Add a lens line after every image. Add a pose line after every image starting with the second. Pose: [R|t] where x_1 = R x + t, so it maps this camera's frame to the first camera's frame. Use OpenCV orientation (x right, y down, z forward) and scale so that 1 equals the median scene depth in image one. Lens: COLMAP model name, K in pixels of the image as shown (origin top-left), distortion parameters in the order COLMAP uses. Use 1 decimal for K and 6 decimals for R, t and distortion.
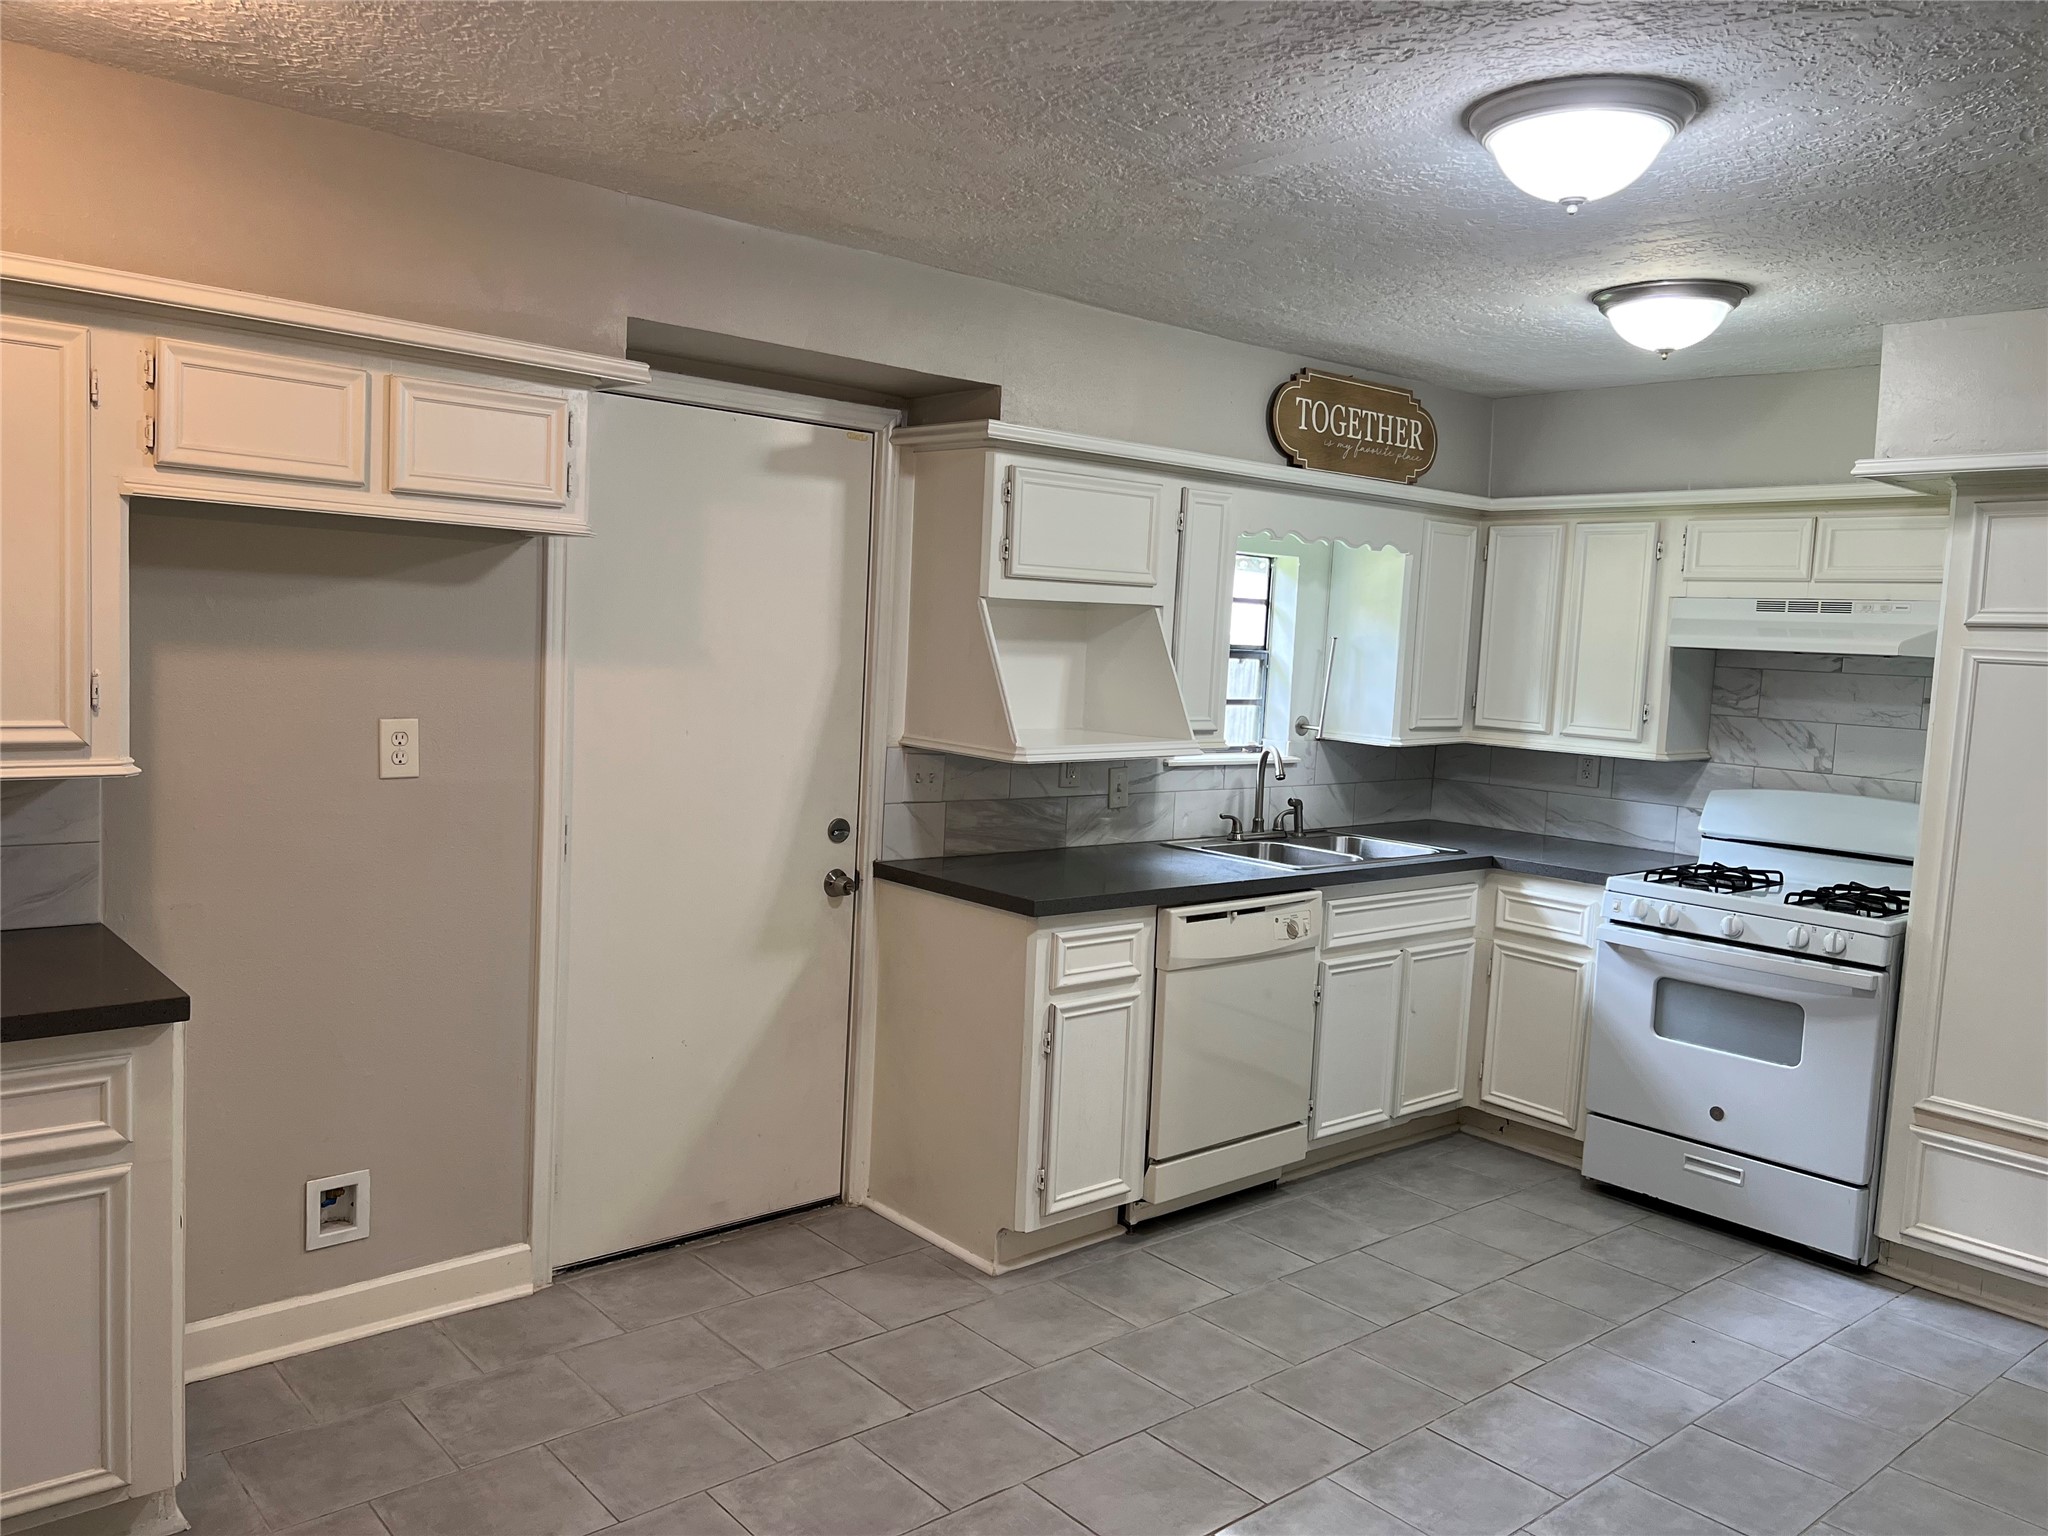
lens RADIAL K [[1535.3, 0, 1024.0], [0, 1535.3, 768.0], [0, 0, 1]] dist [0.173805, -0.208616]
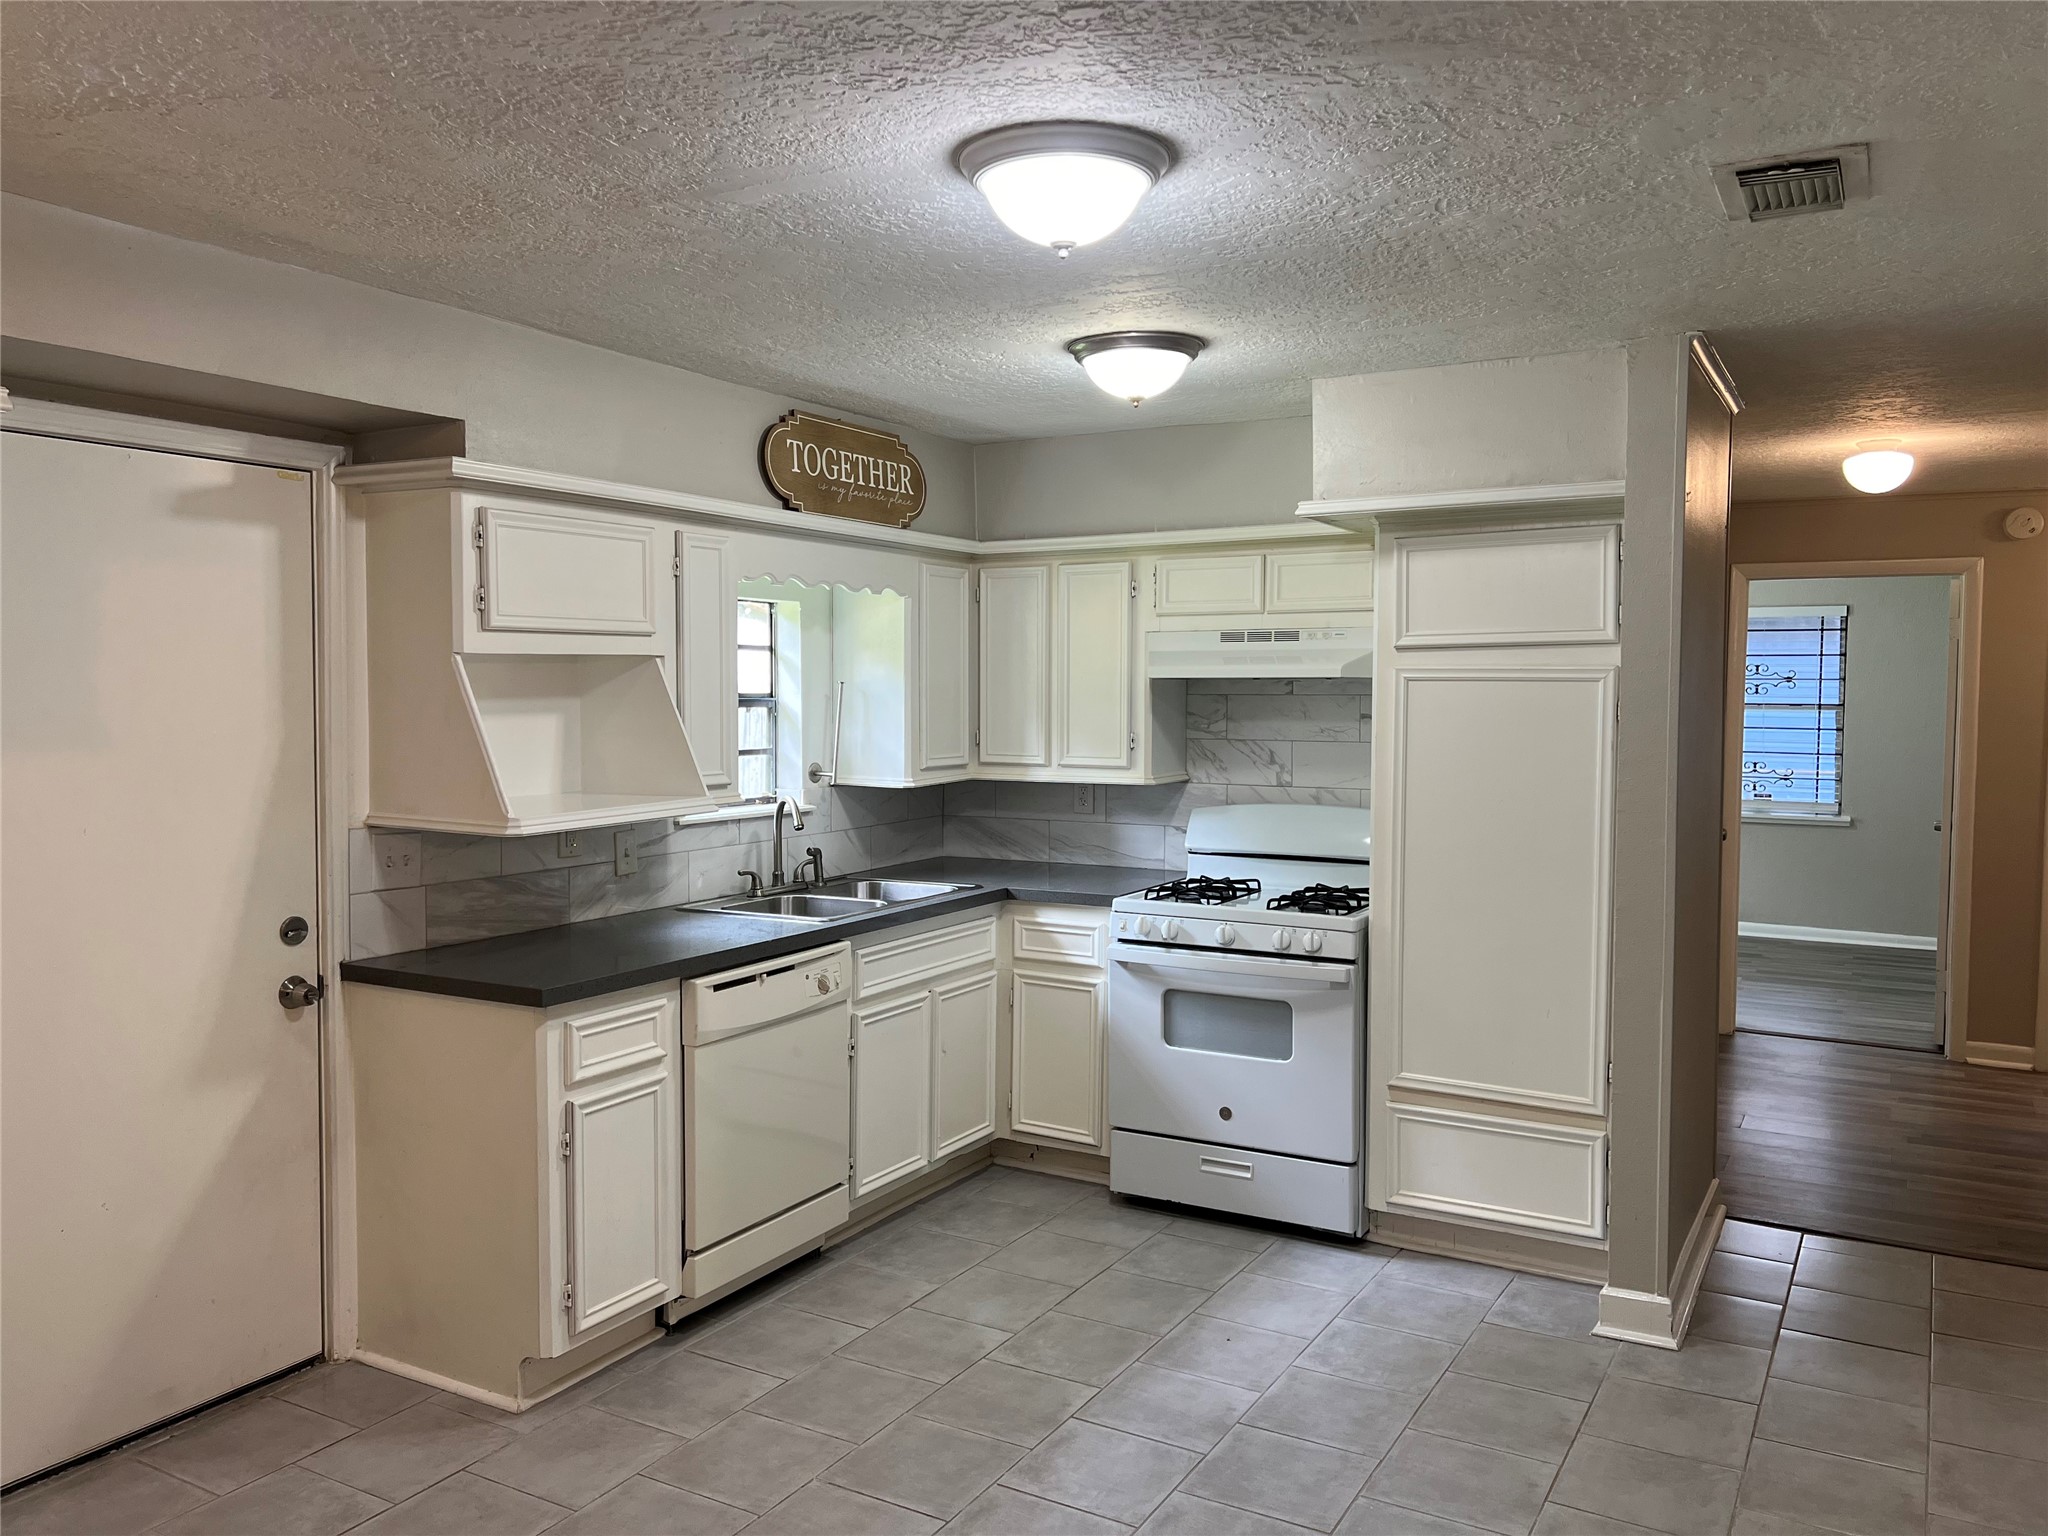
lens RADIAL K [[1547.9, 0, 1023.4], [0, 1547.9, 757.7], [0, 0, 1]] dist [0.060918, -0.055852]
pose [[0.945652, -0.062551, 0.319108, -0.009058], [0.073725, 0.997012, -0.023047, -0.006227], [-0.316713, 0.045321, 0.947438, 0.045590]]
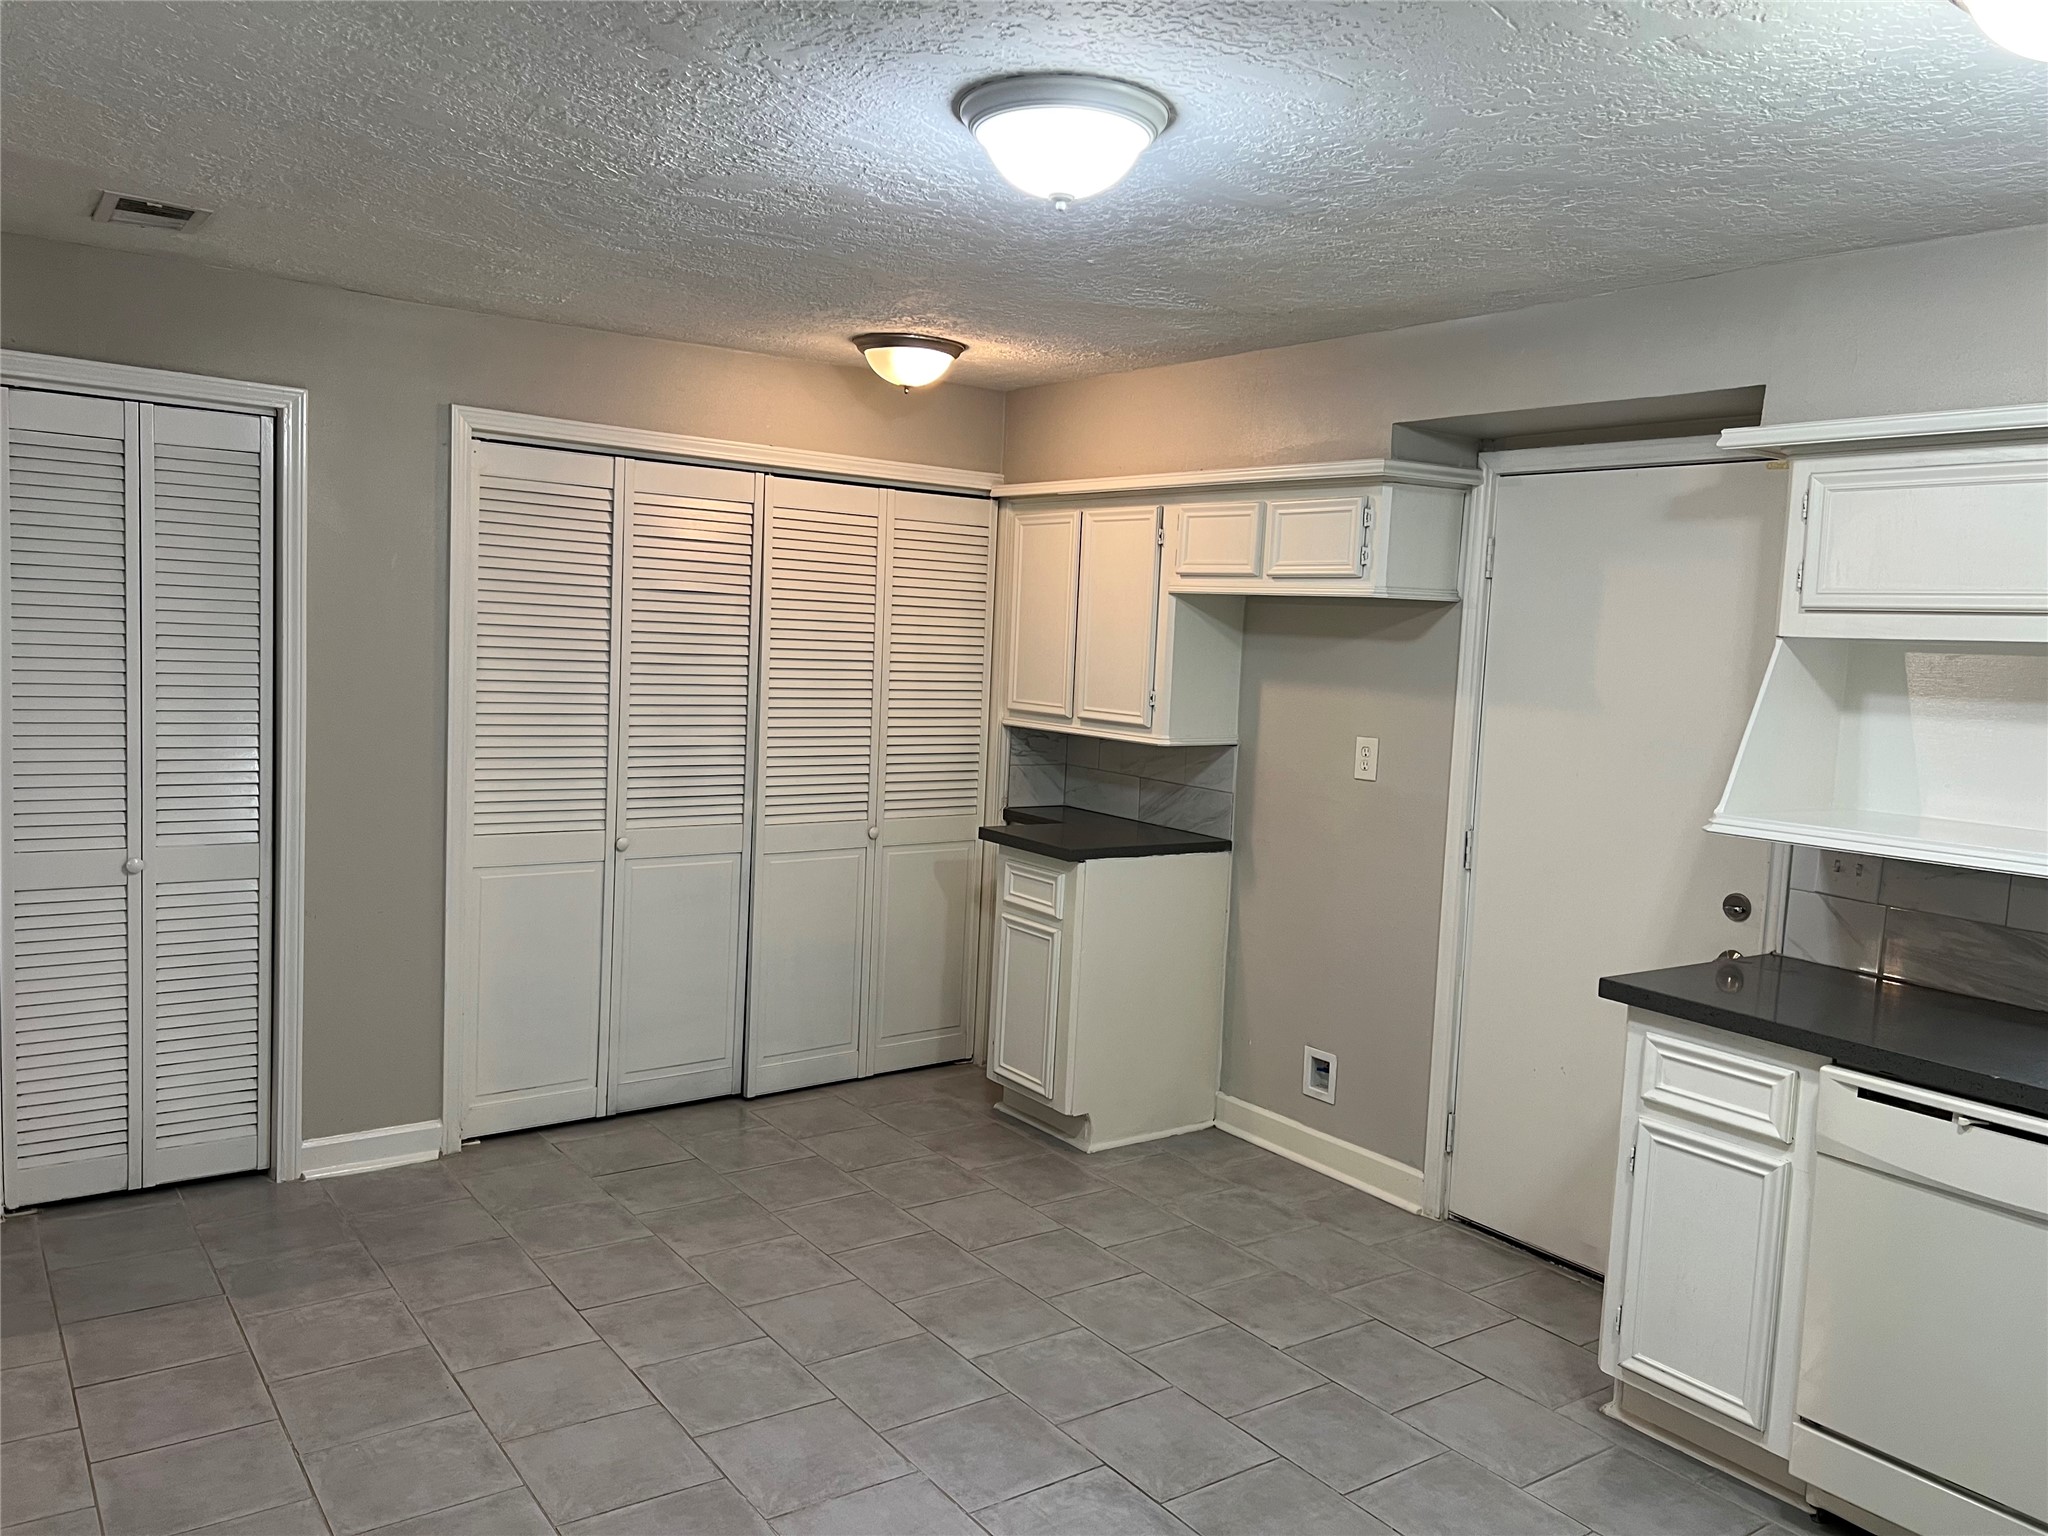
lens RADIAL K [[1547.9, 0, 1023.4], [0, 1547.9, 757.7], [0, 0, 1]] dist [0.060918, -0.055852]
pose [[-0.077972, 0.034377, -0.996363, 0.907423], [-0.145136, 0.988367, 0.045459, -0.029162], [0.986335, 0.148152, -0.072075, 0.726654]]
